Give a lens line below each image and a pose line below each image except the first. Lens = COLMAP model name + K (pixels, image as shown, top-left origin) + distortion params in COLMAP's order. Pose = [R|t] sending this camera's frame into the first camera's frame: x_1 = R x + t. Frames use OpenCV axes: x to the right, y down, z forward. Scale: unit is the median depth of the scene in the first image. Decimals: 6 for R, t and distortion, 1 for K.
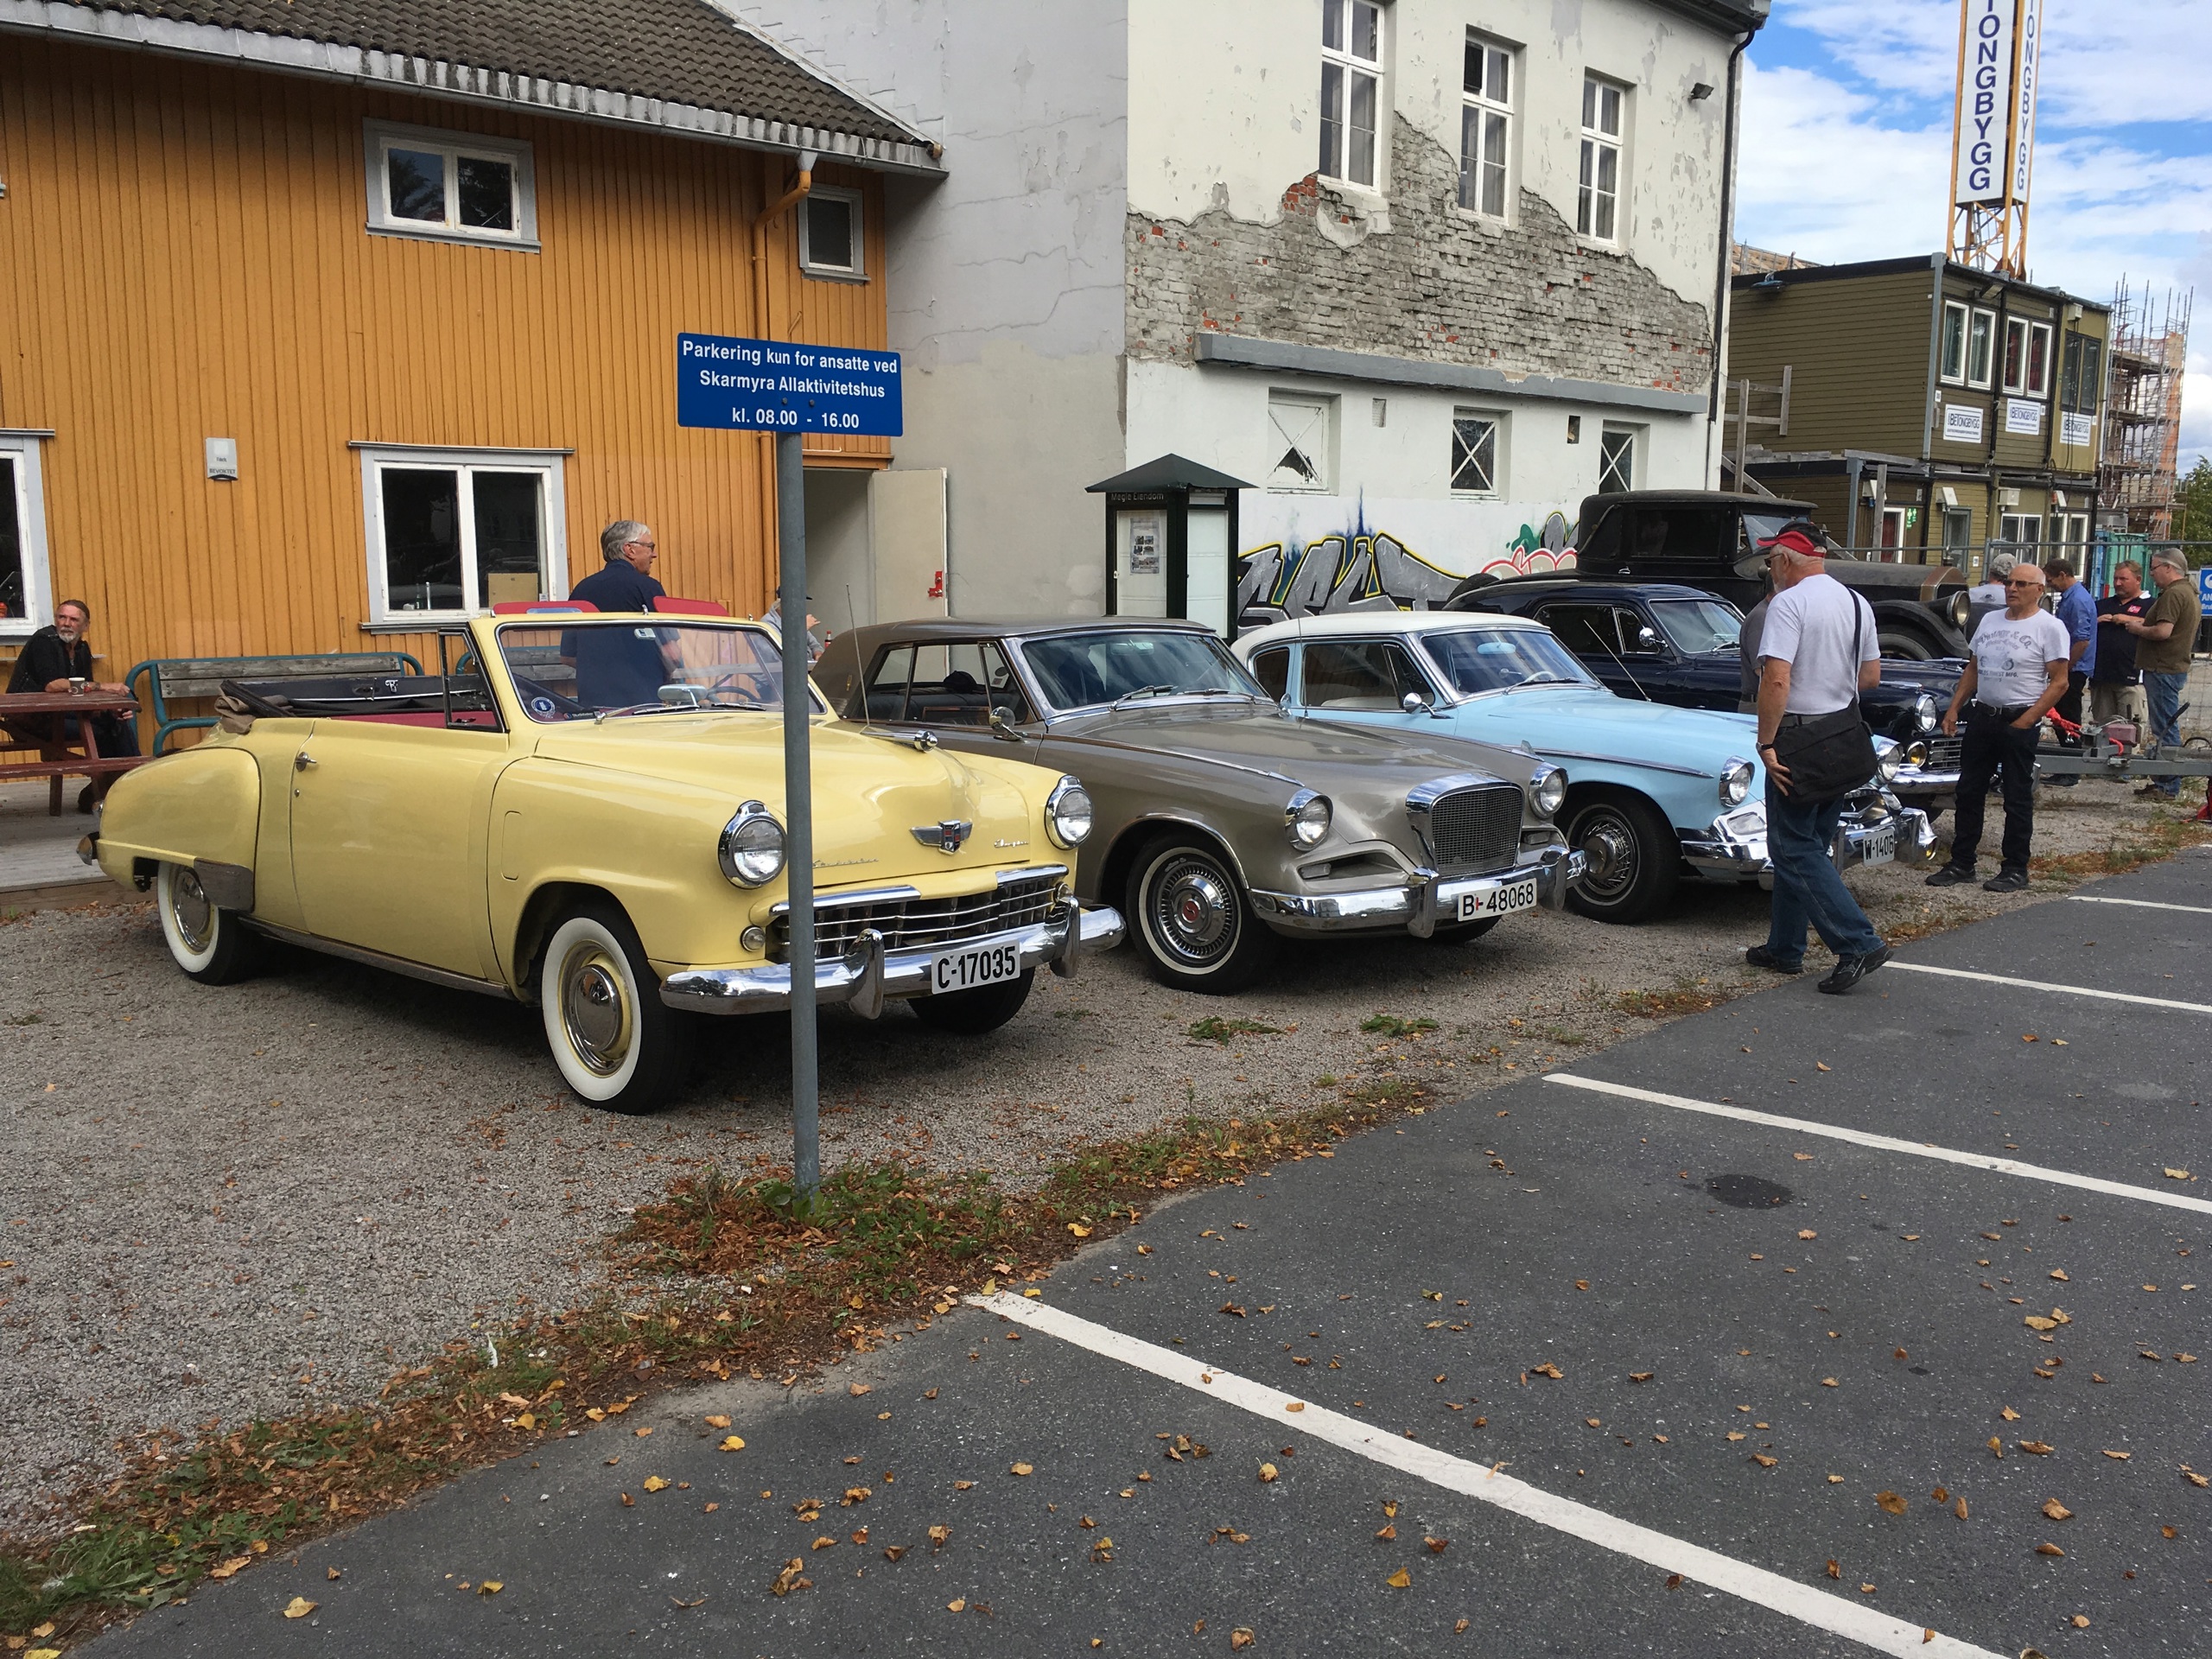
lens RADIAL K [[1884.8, 0, 1120.9], [0, 1884.8, 834.6], [0, 0, 1]] dist [0.032786, -0.064482]
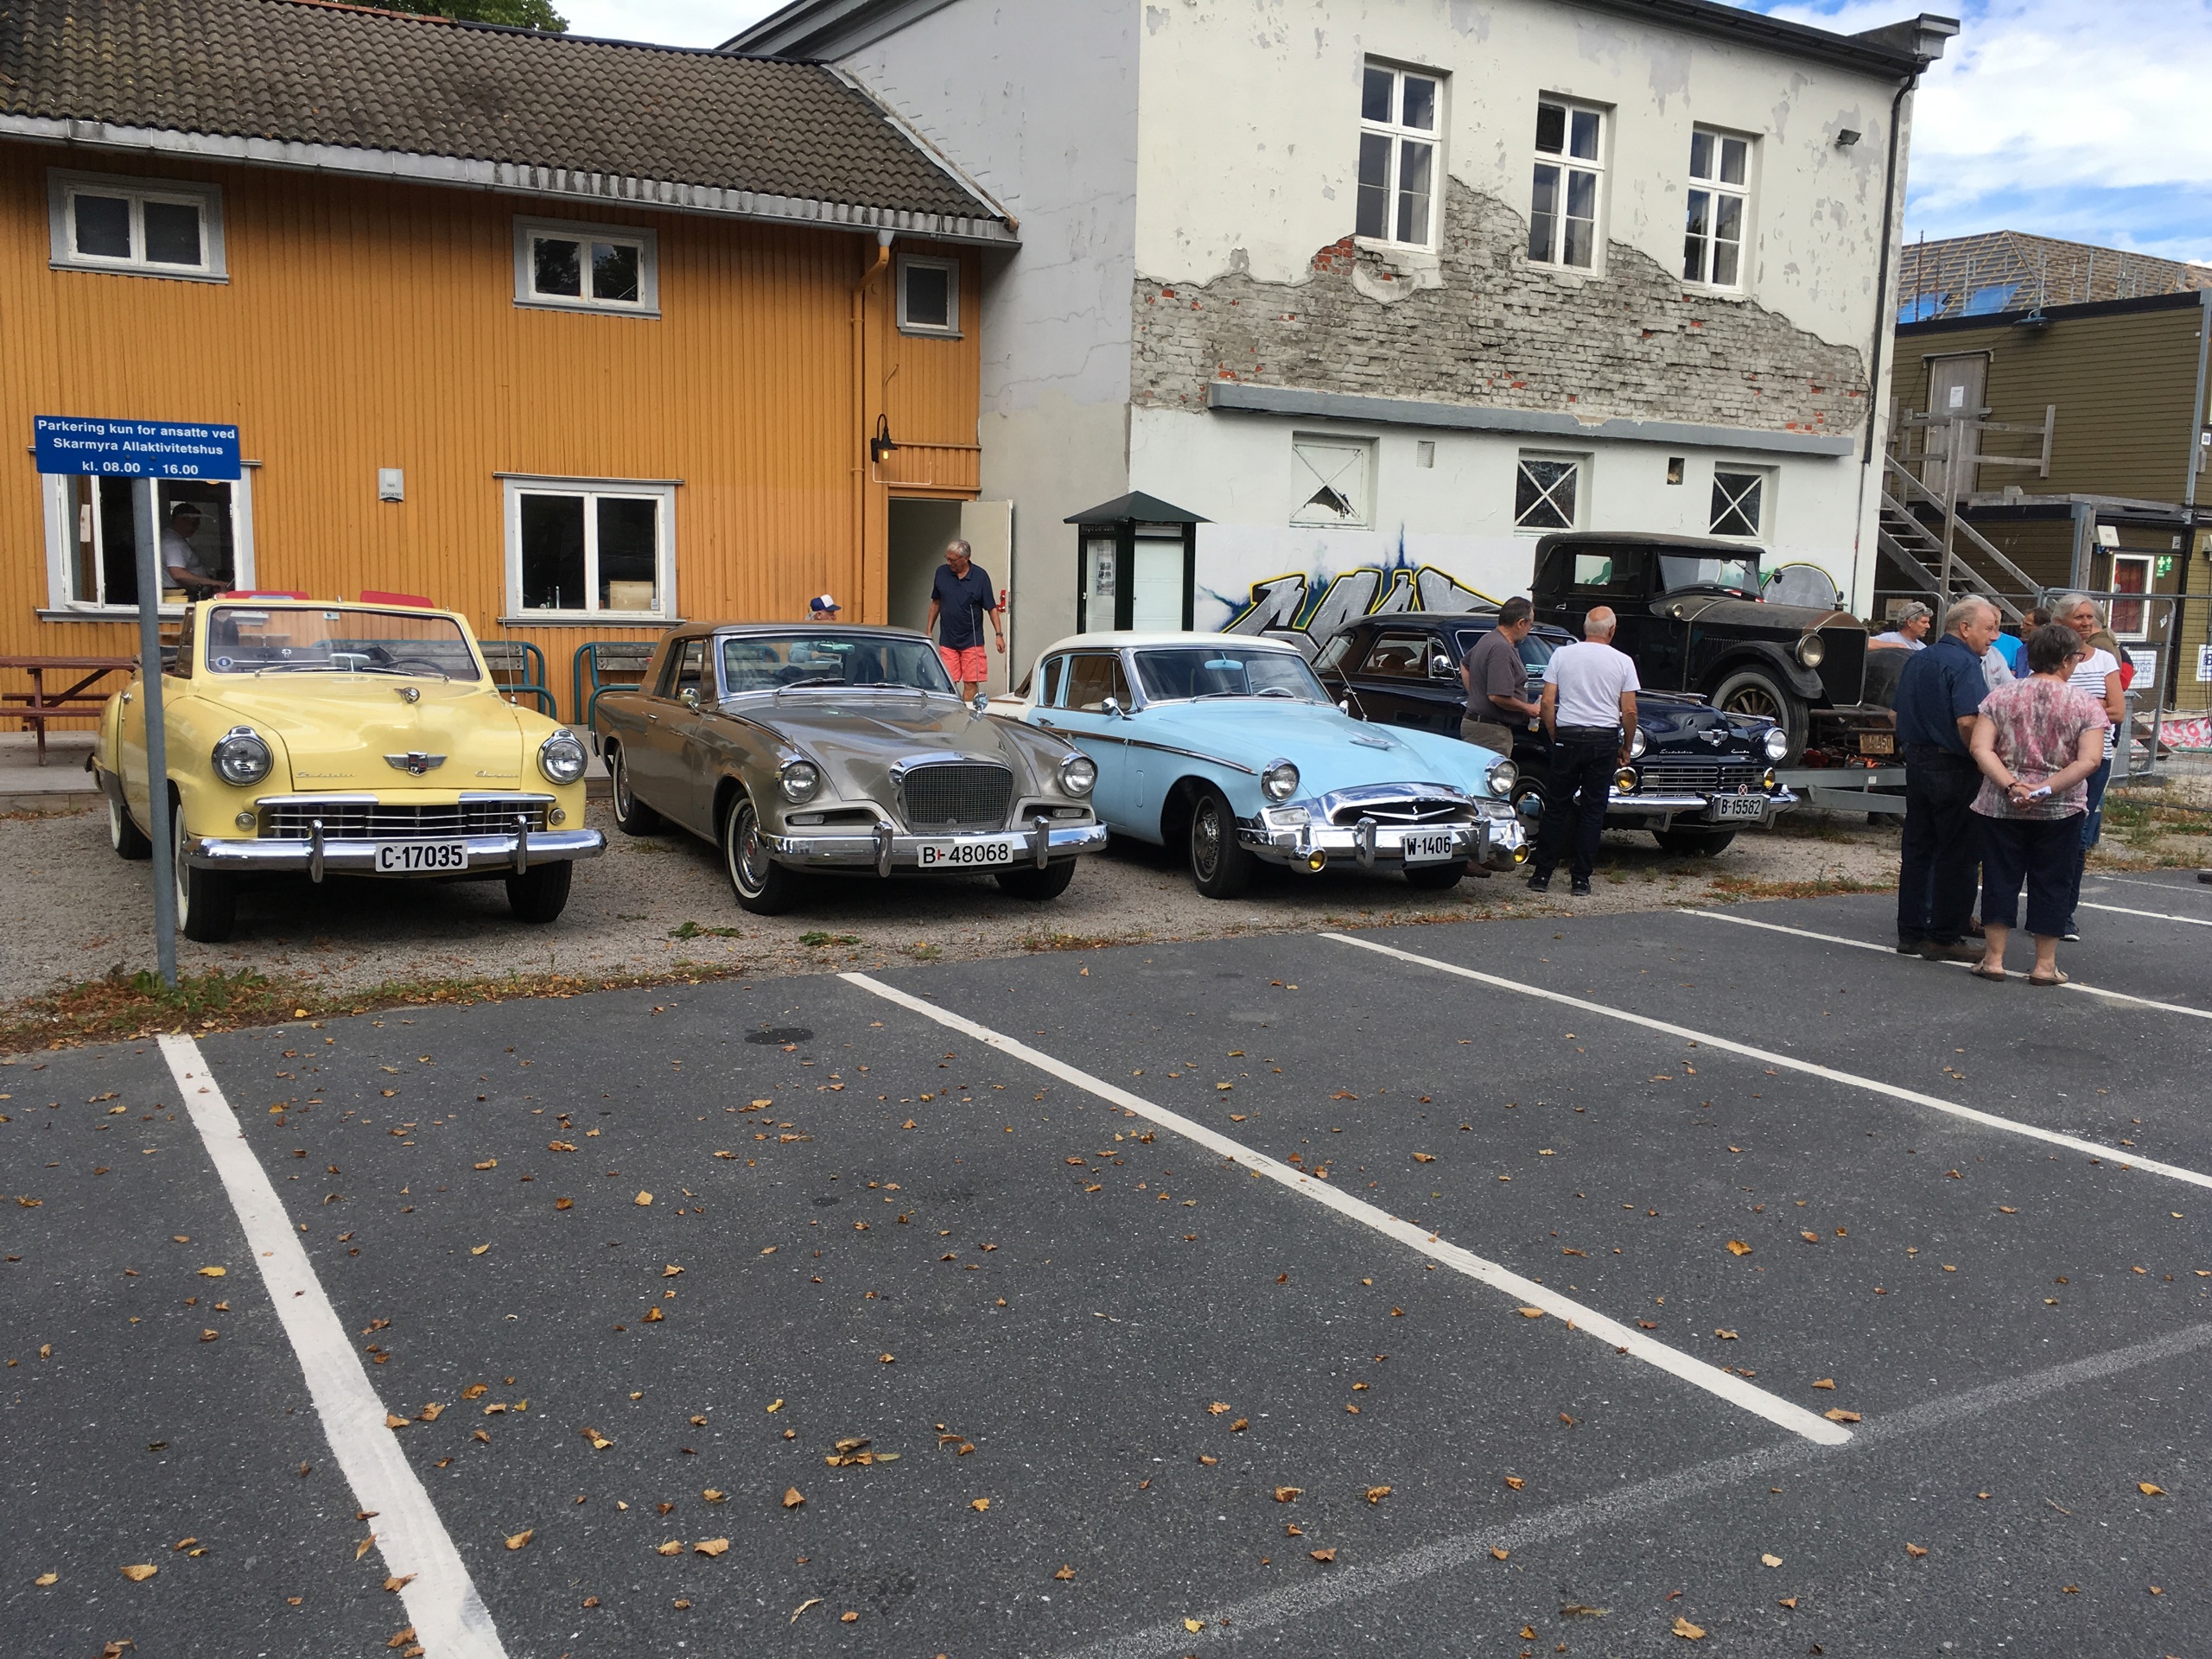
lens RADIAL K [[1884.8, 0, 1106.9], [0, 1884.8, 830.4], [0, 0, 1]] dist [0.032786, -0.064482]
pose [[0.964479, 0.060163, -0.257218, 0.279987], [-0.064236, 0.997907, -0.007452, 0.010280], [0.256231, 0.023710, 0.966325, -0.086054]]
